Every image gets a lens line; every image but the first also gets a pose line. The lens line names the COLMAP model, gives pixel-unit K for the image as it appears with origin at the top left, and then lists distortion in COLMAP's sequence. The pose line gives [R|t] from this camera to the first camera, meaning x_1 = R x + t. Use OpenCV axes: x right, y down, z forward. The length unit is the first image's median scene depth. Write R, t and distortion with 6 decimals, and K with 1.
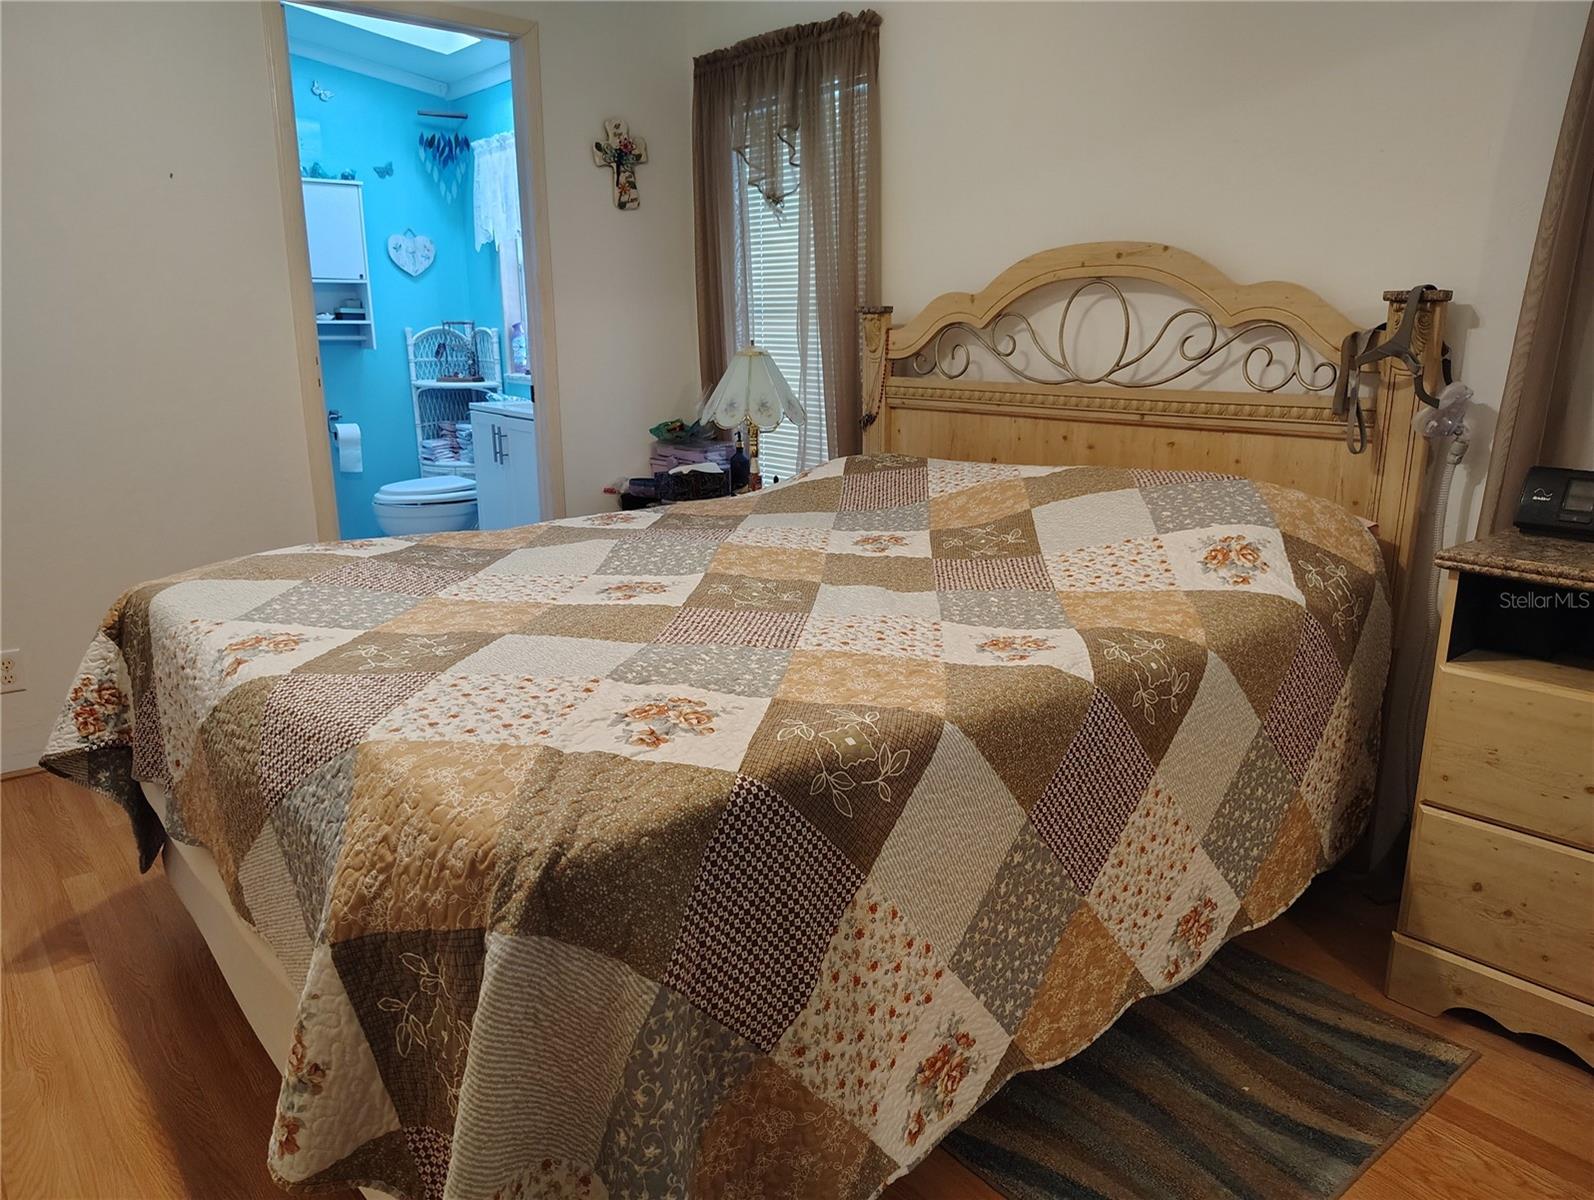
lens RADIAL K [[1108.0, 0, 797.0], [0, 1108.0, 600.0], [0, 0, 1]] dist [0.032536, -0.000823]
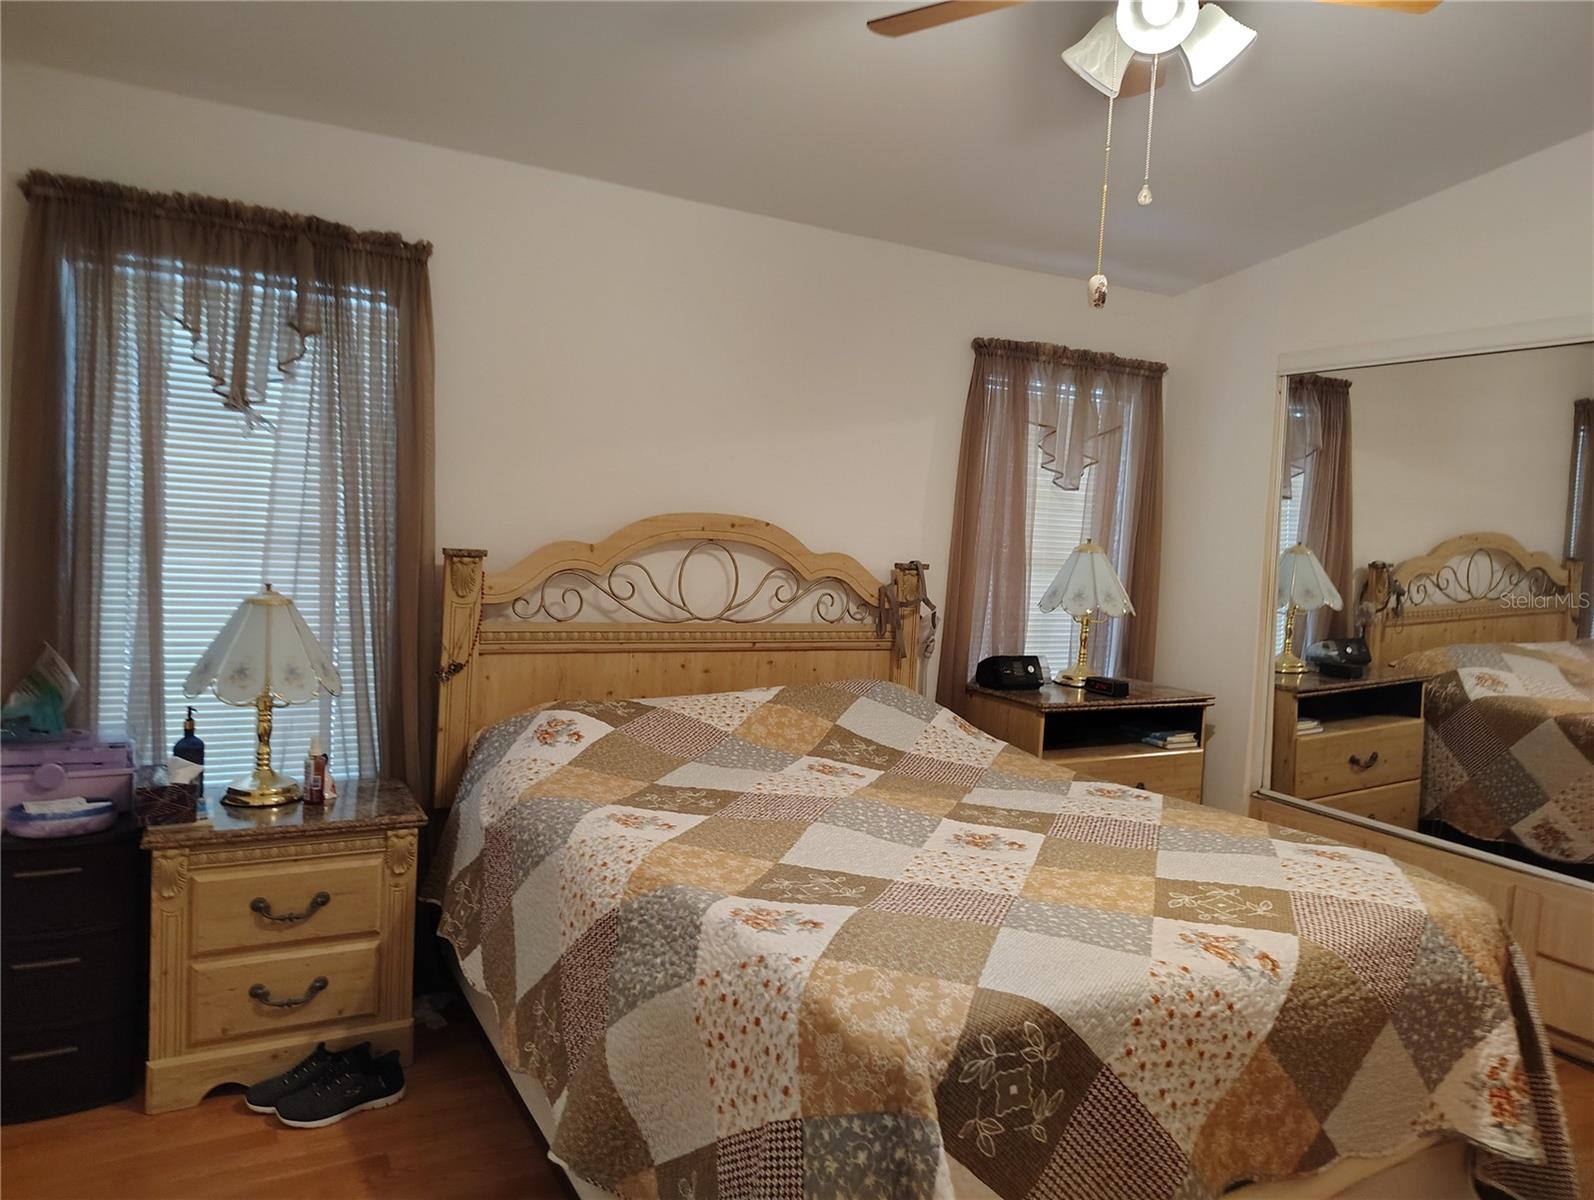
lens RADIAL K [[1103.6, 0, 797.0], [0, 1103.6, 600.0], [0, 0, 1]] dist [-0.000215, -0.000097]
pose [[0.178589, -0.055259, 0.982371, -0.938919], [0.179517, 0.983493, 0.022687, -0.230158], [-0.967409, 0.172301, 0.185561, 0.676679]]
